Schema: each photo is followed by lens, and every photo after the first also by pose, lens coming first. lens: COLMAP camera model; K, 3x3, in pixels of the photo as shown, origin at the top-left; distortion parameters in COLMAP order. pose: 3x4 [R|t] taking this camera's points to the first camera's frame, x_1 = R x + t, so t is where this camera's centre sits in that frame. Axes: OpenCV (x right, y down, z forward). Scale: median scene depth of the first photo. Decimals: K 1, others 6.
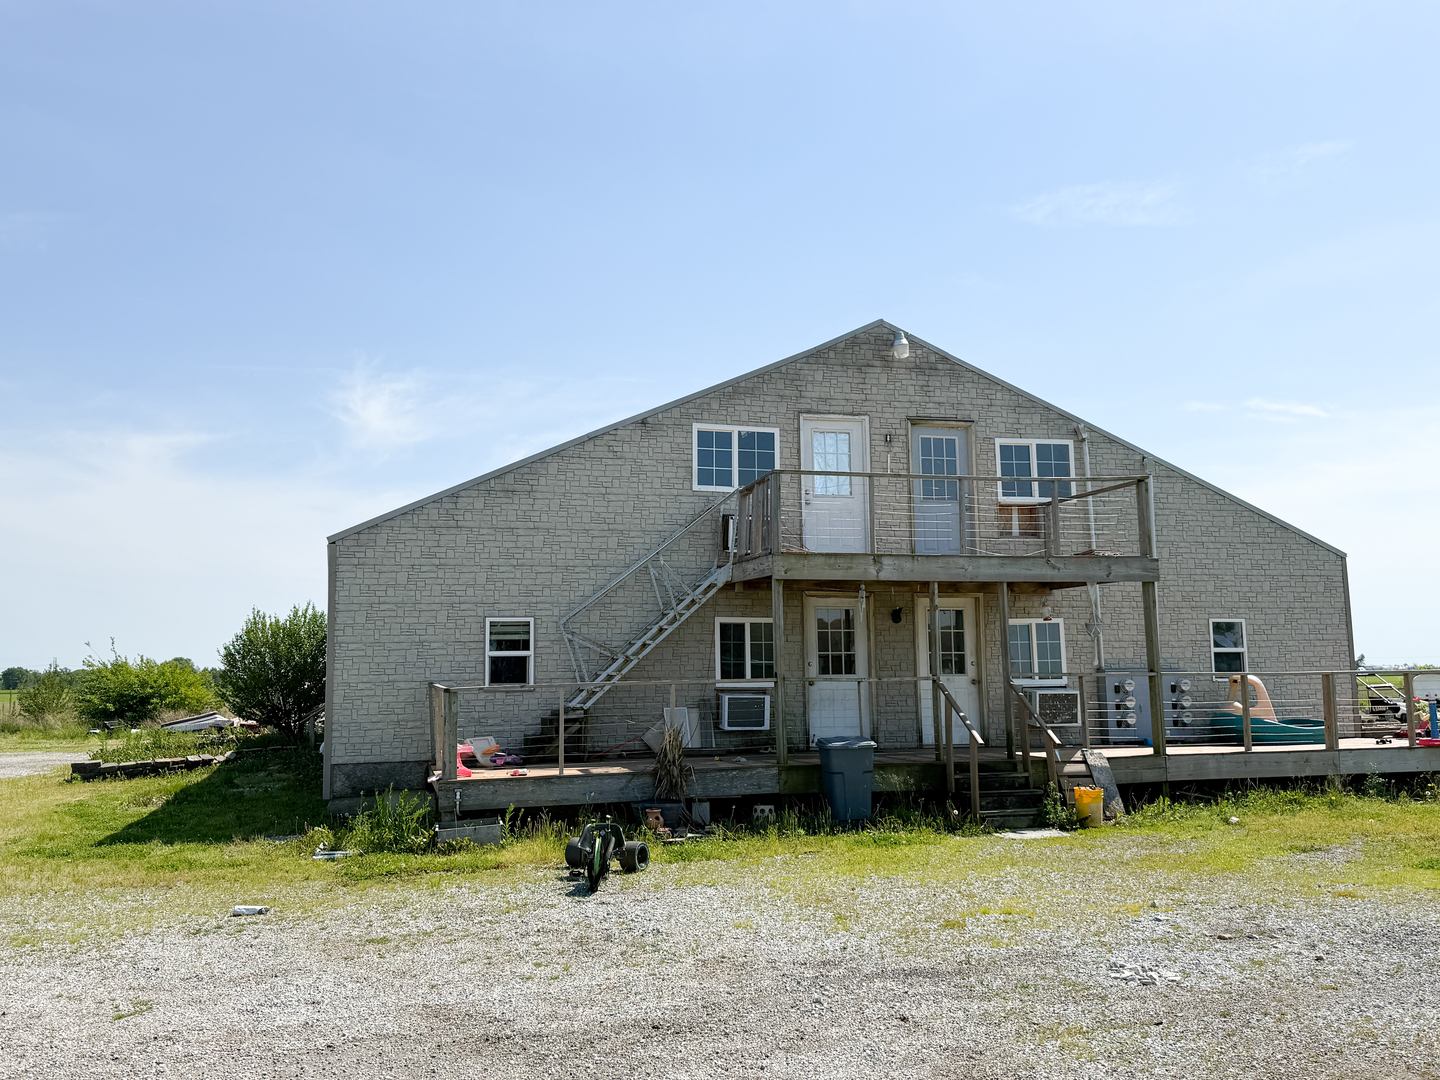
lens RADIAL K [[1269.8, 0, 724.2], [0, 1269.8, 532.7], [0, 0, 1]] dist [0.015503, -0.004597]
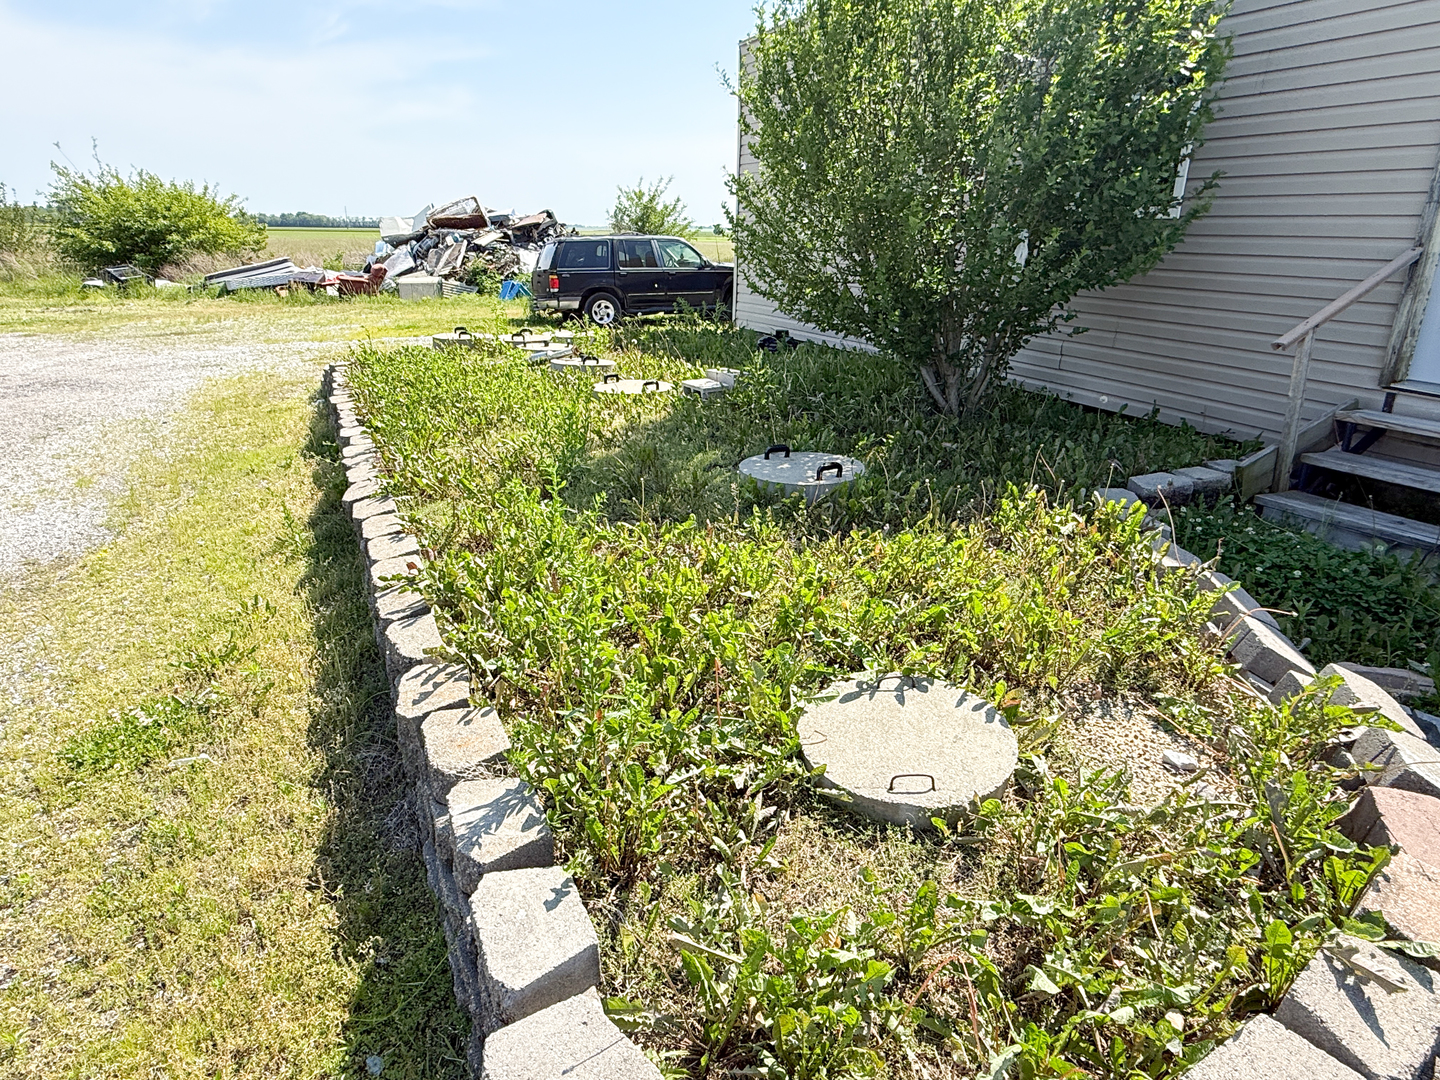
lens RADIAL K [[870.5, 0, 721.4], [0, 870.5, 534.4], [0, 0, 1]] dist [0.006004, -0.001972]
pose [[0.987627, -0.032781, 0.153359, -0.228455], [-0.037780, 0.899373, 0.435546, 0.058001], [-0.152205, -0.435951, 0.887006, 0.455925]]
